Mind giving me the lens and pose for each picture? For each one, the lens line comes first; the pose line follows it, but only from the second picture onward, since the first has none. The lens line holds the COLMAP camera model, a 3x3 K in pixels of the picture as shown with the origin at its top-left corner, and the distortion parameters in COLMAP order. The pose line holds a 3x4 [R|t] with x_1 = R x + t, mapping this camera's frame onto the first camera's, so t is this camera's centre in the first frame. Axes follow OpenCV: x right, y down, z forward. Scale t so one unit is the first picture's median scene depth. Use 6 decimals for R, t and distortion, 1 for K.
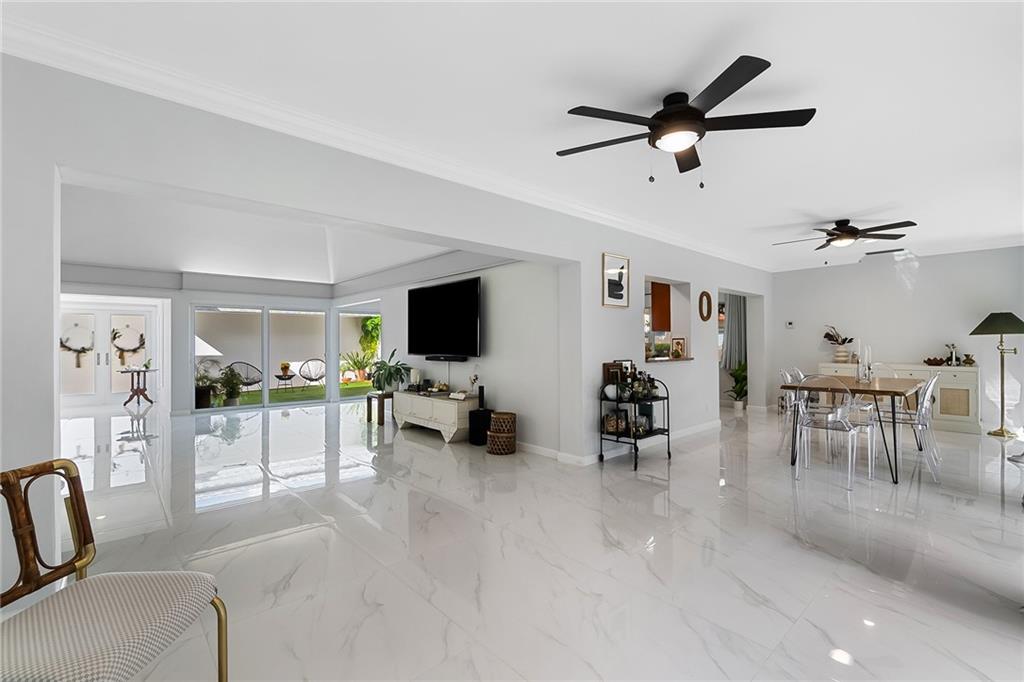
lens RADIAL K [[451.0, 0, 512.0], [0, 451.0, 341.0], [0, 0, 1]] dist [-0.001433, 0.000501]
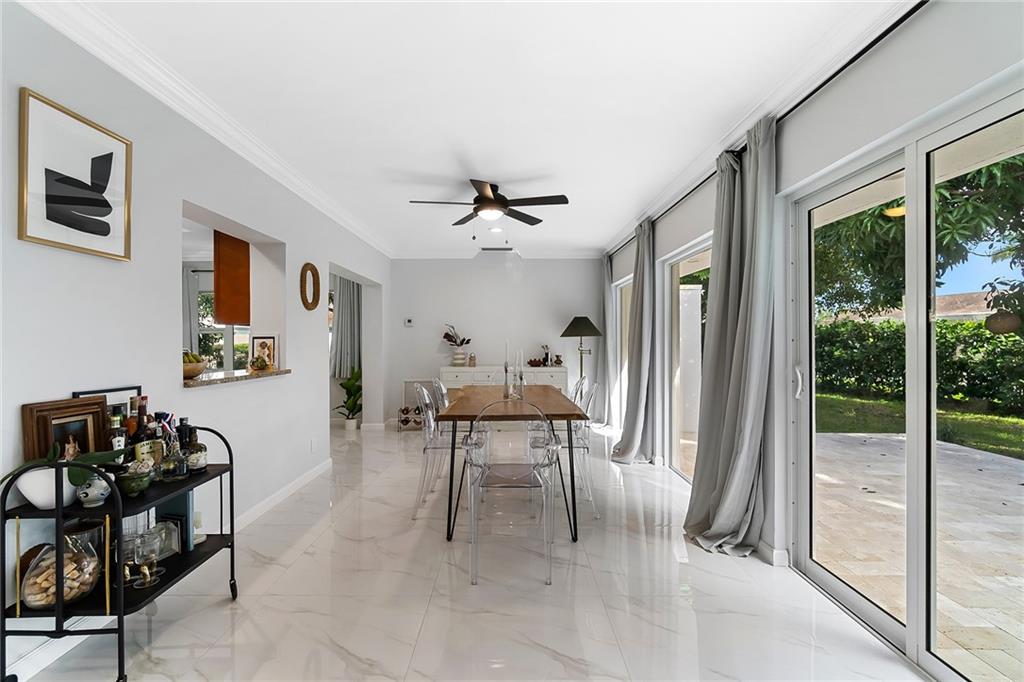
lens RADIAL K [[451.0, 0, 512.0], [0, 451.0, 341.0], [0, 0, 1]] dist [-0.001433, 0.000501]
pose [[0.670244, 0.005341, 0.742122, 0.153477], [-0.005472, 0.999982, -0.002255, -0.000714], [-0.742121, -0.002549, 0.670261, 0.376464]]
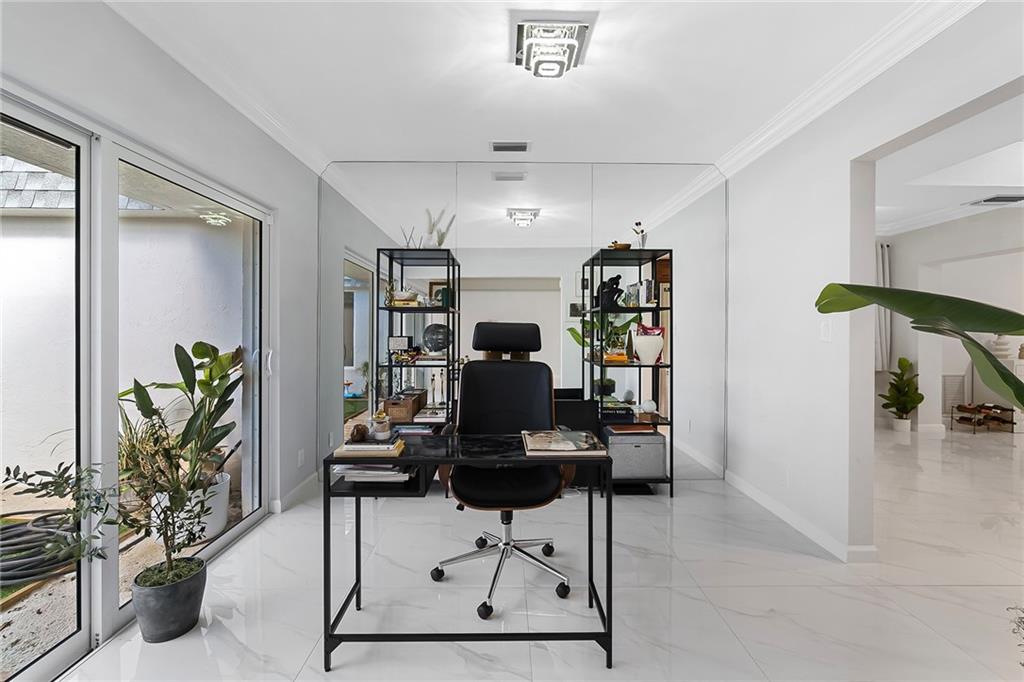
lens RADIAL K [[441.7, 0, 513.6], [0, 441.7, 329.6], [0, 0, 1]] dist [0.000990, 0.000201]
pose [[0.658330, 0.006783, 0.752699, -0.512759], [-0.006809, 0.999972, -0.003057, 0.007735], [-0.752699, -0.003113, 0.658357, 1.364618]]
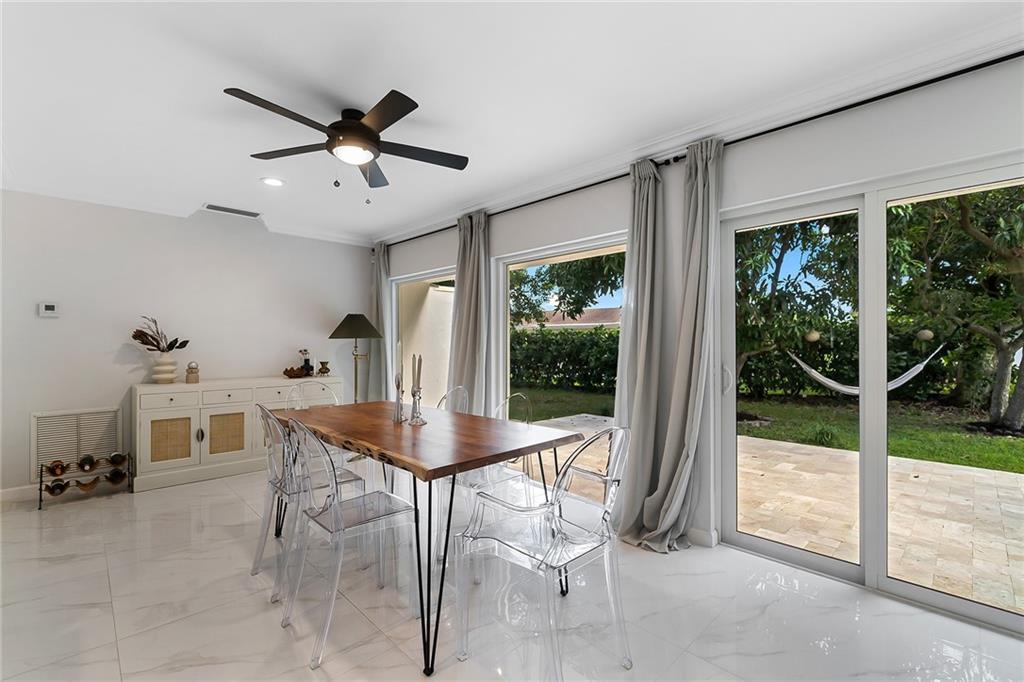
lens RADIAL K [[451.9, 0, 512.0], [0, 451.9, 341.0], [0, 0, 1]] dist [-0.001549, -0.010796]
pose [[-0.024566, 0.012583, 0.999619, 0.174395], [-0.002778, 0.999916, -0.012655, 0.000872], [-0.999694, -0.003088, -0.024529, 0.687342]]
